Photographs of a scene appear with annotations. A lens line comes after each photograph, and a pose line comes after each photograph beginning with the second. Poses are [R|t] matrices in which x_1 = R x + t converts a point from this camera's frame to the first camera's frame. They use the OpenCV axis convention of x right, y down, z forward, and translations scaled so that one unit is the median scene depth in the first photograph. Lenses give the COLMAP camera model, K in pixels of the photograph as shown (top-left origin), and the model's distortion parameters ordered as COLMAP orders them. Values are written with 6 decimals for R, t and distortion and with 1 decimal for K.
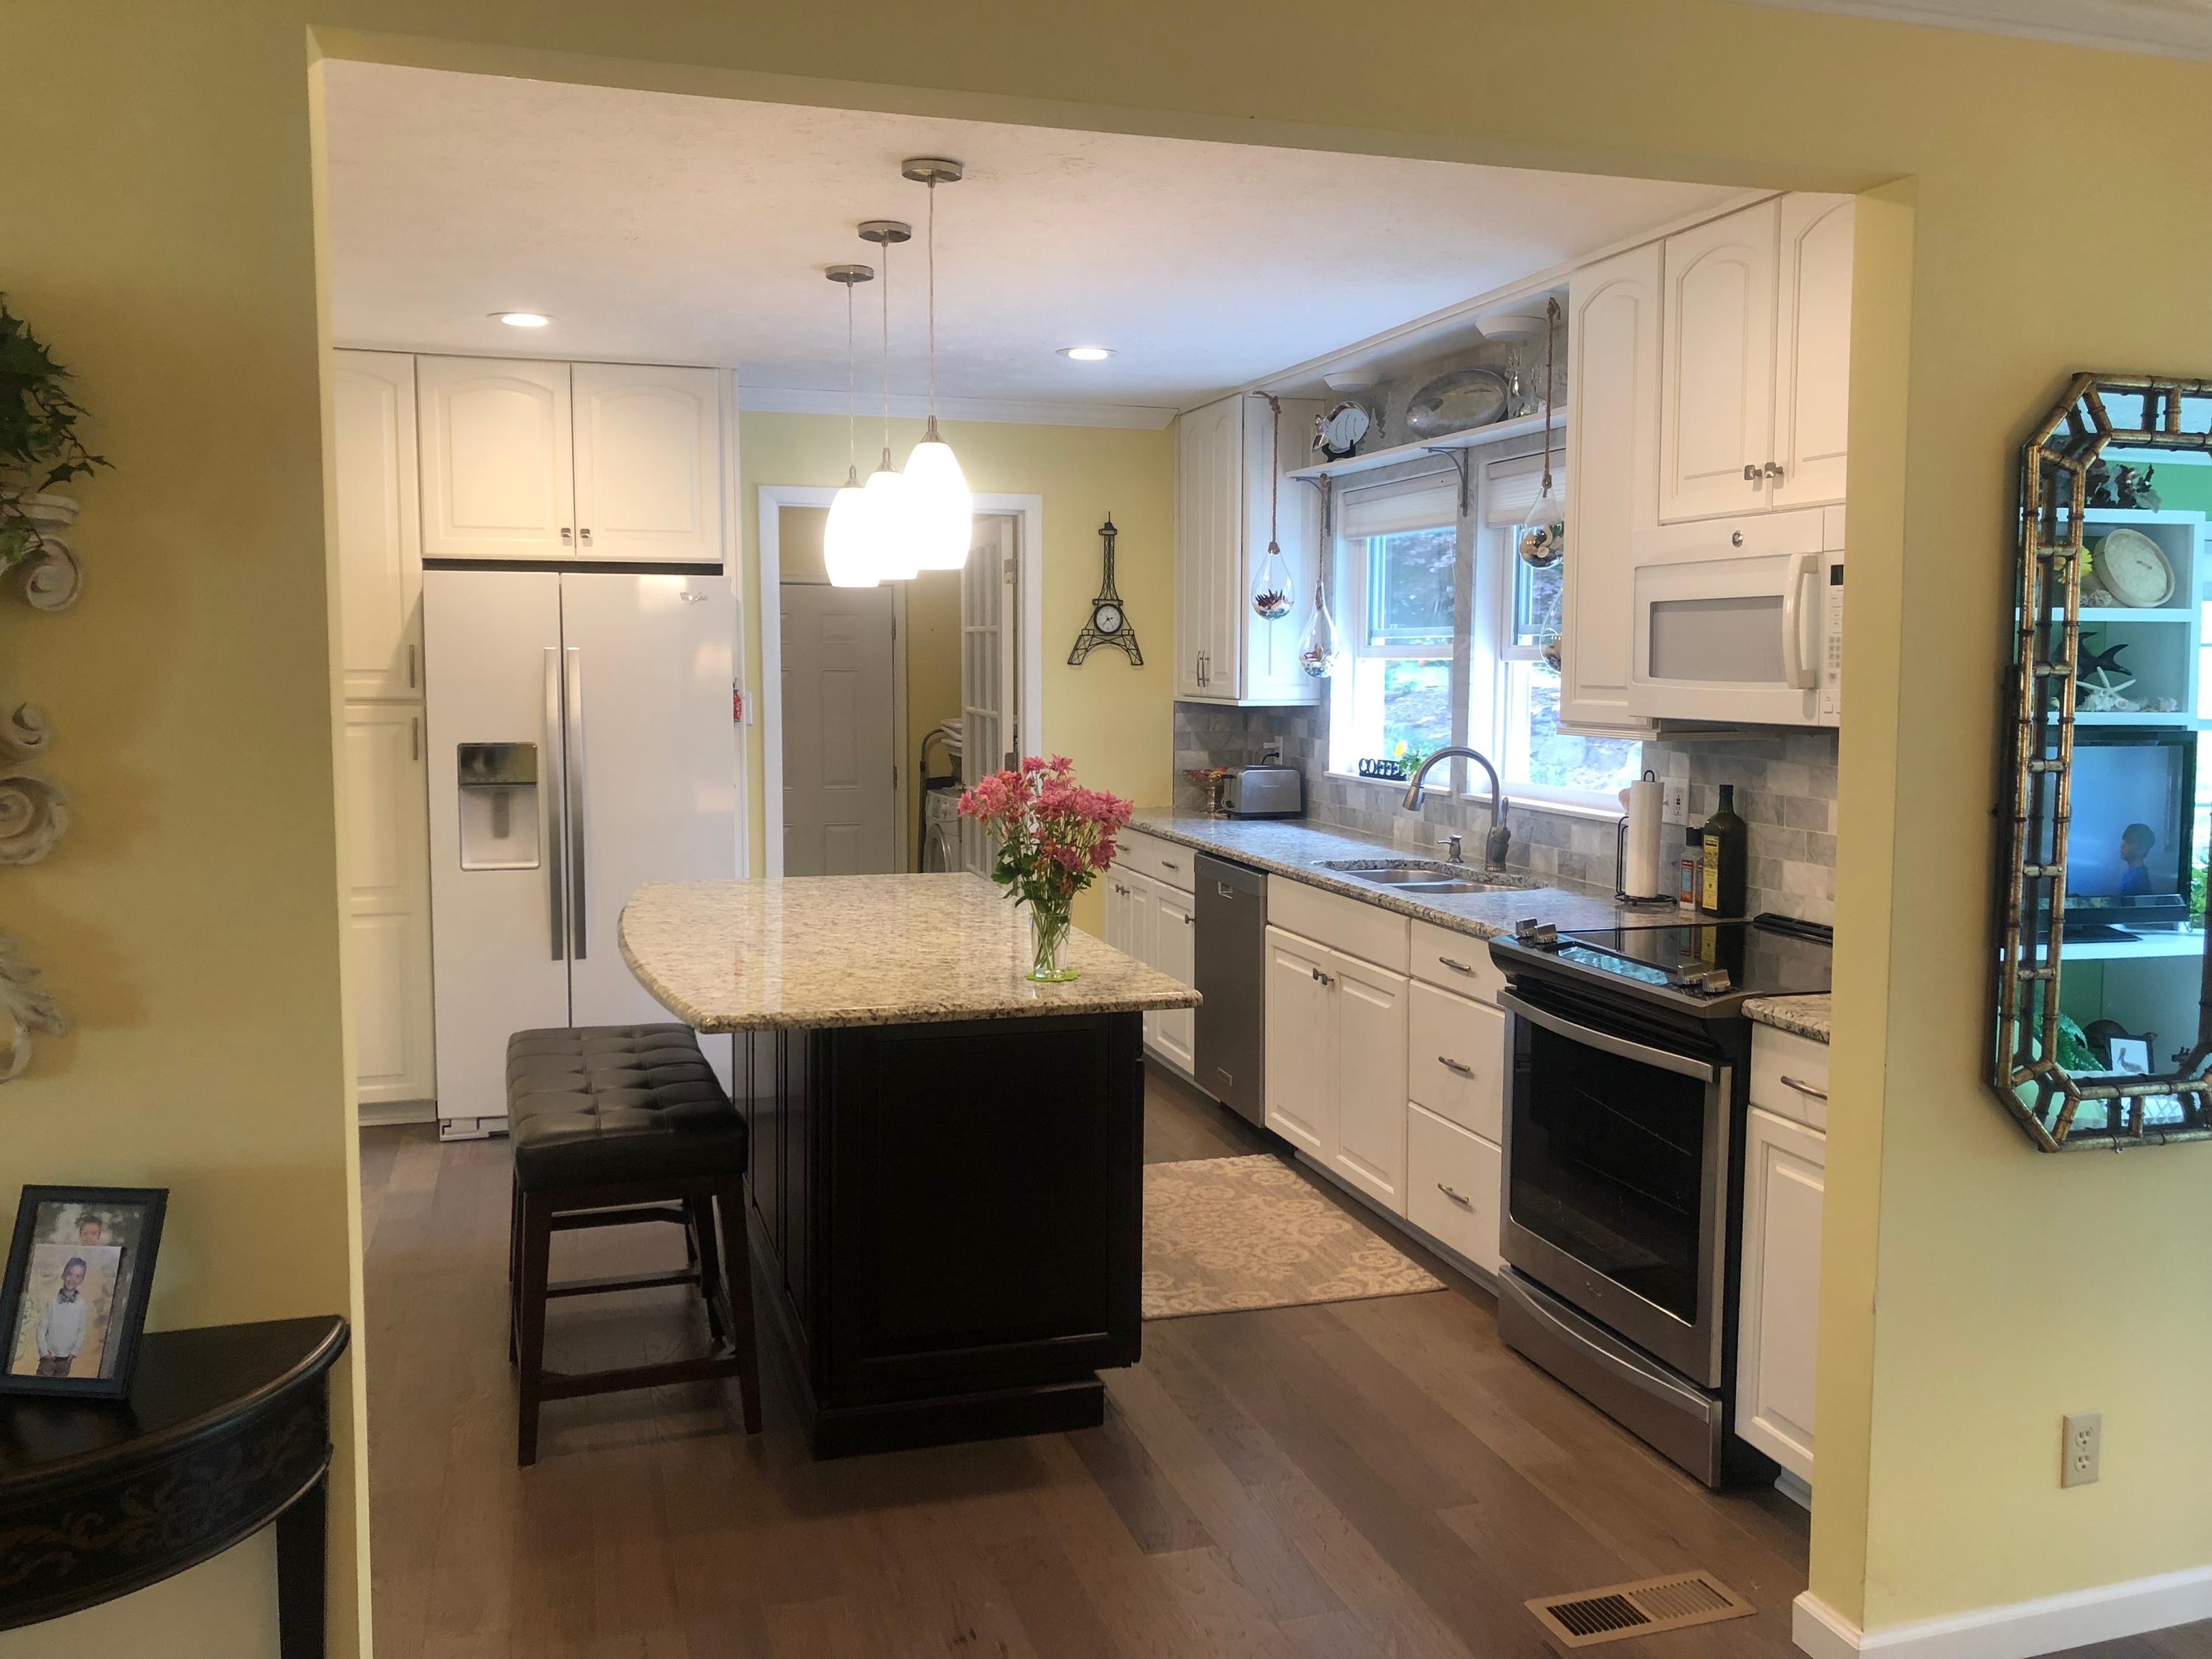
lens RADIAL K [[1767.7, 0, 1065.8], [0, 1767.7, 814.6], [0, 0, 1]] dist [0.115646, -0.338769]
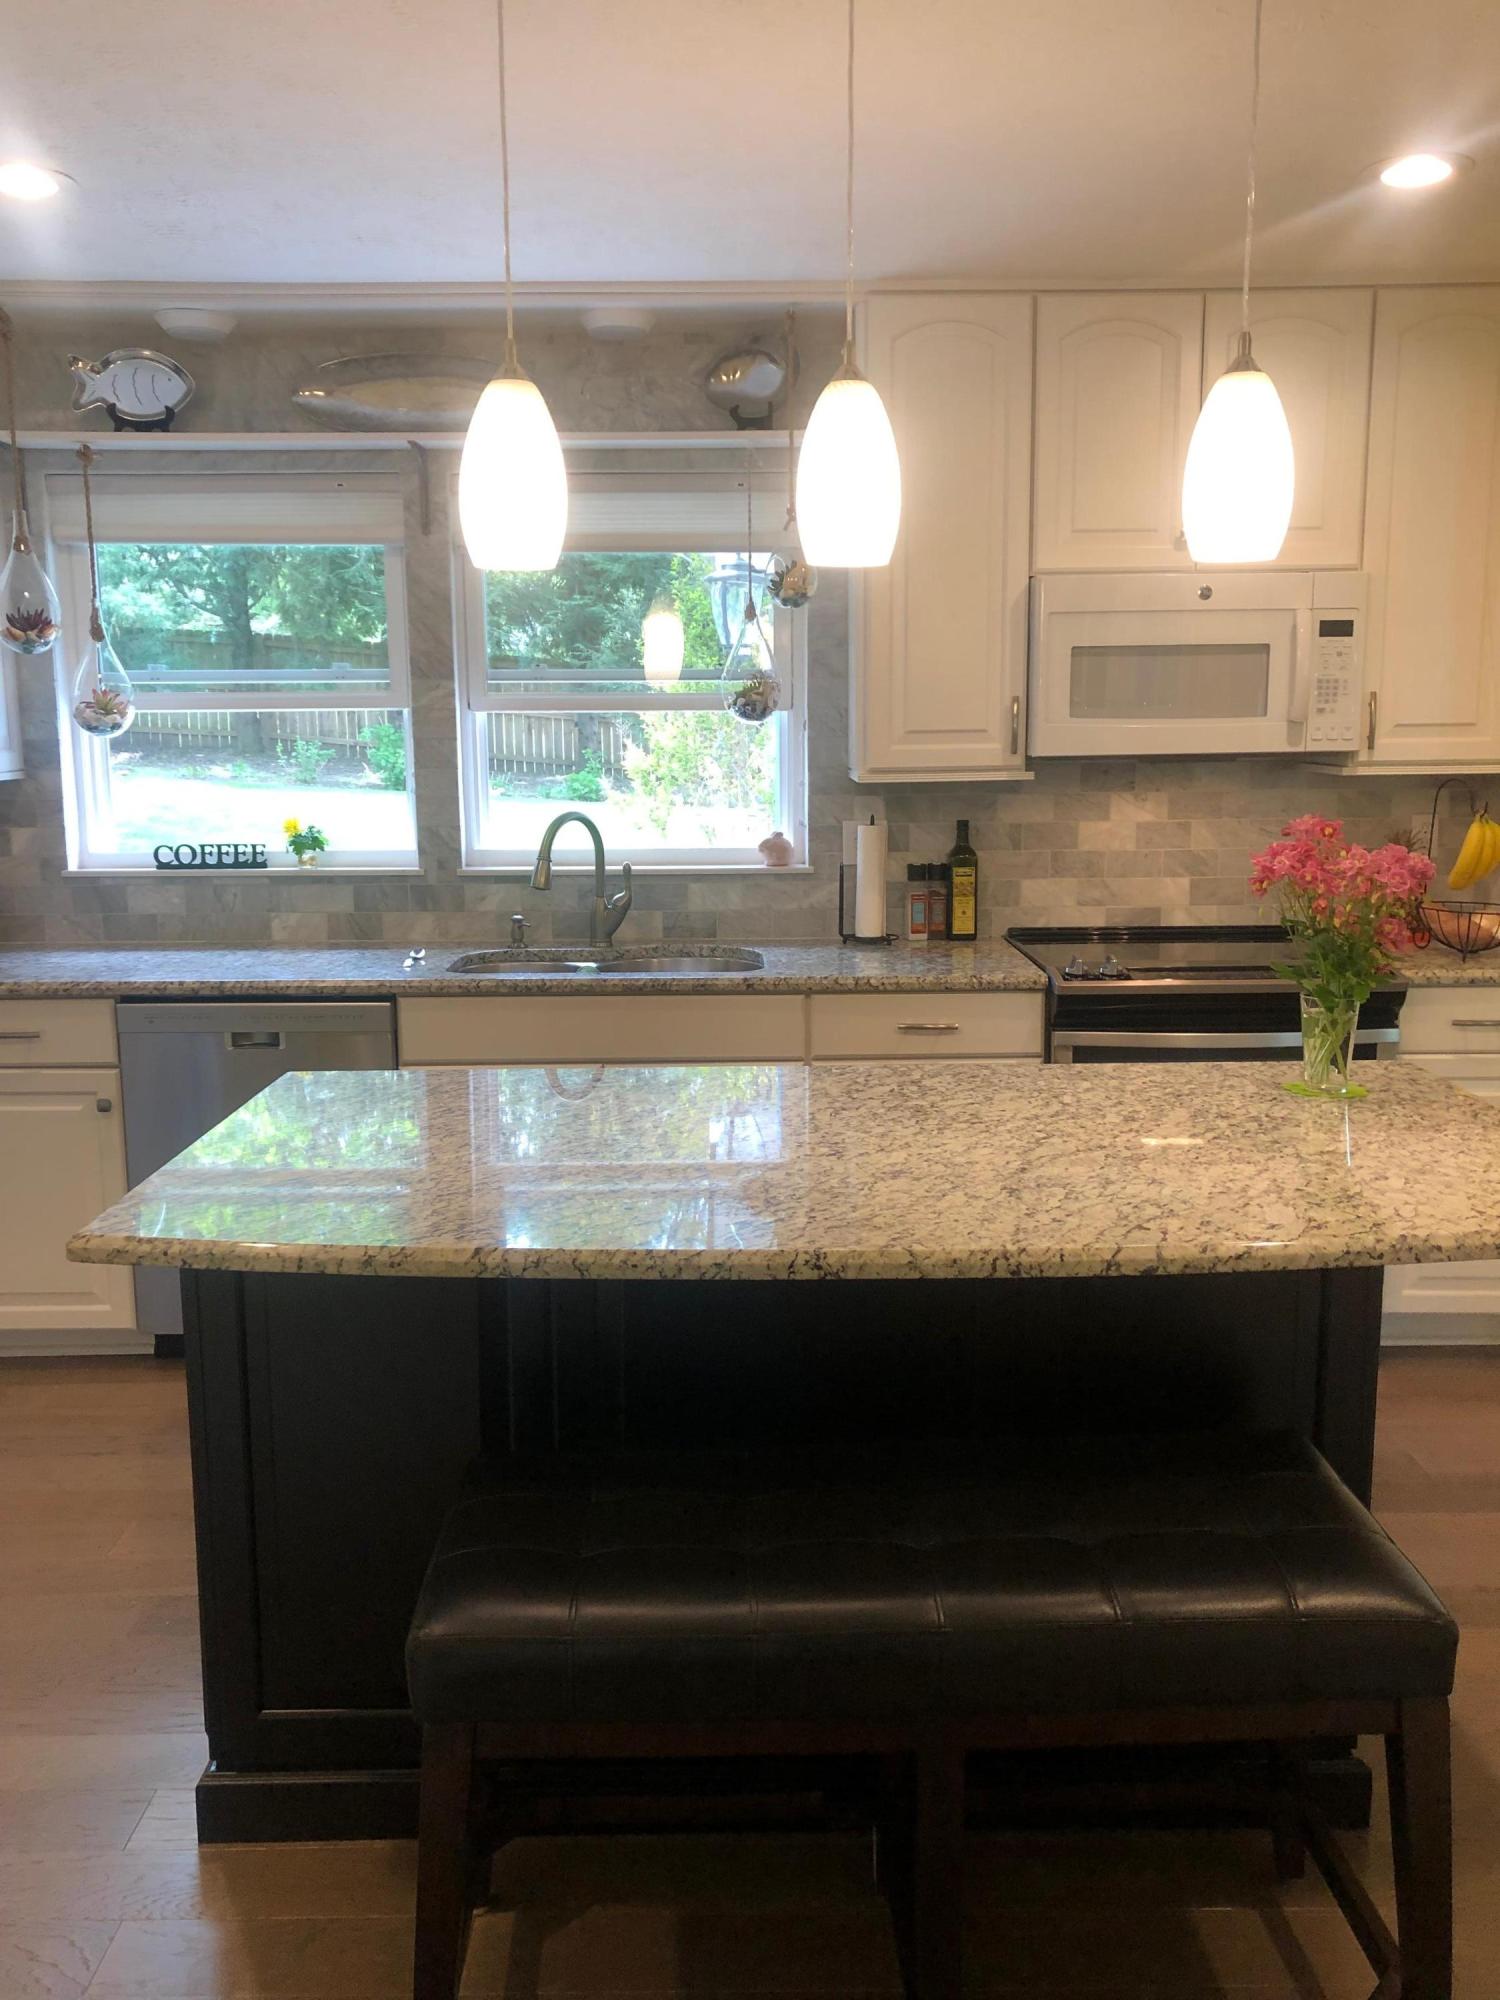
lens RADIAL K [[1618.4, 0, 750.0], [0, 1618.4, 1000.0], [0, 0, 1]] dist [0.050211, -0.060679]
pose [[0.273977, -0.170769, 0.946454, -0.623680], [0.096354, 0.984032, 0.149657, -0.068712], [-0.956897, 0.050192, 0.286057, 0.837110]]
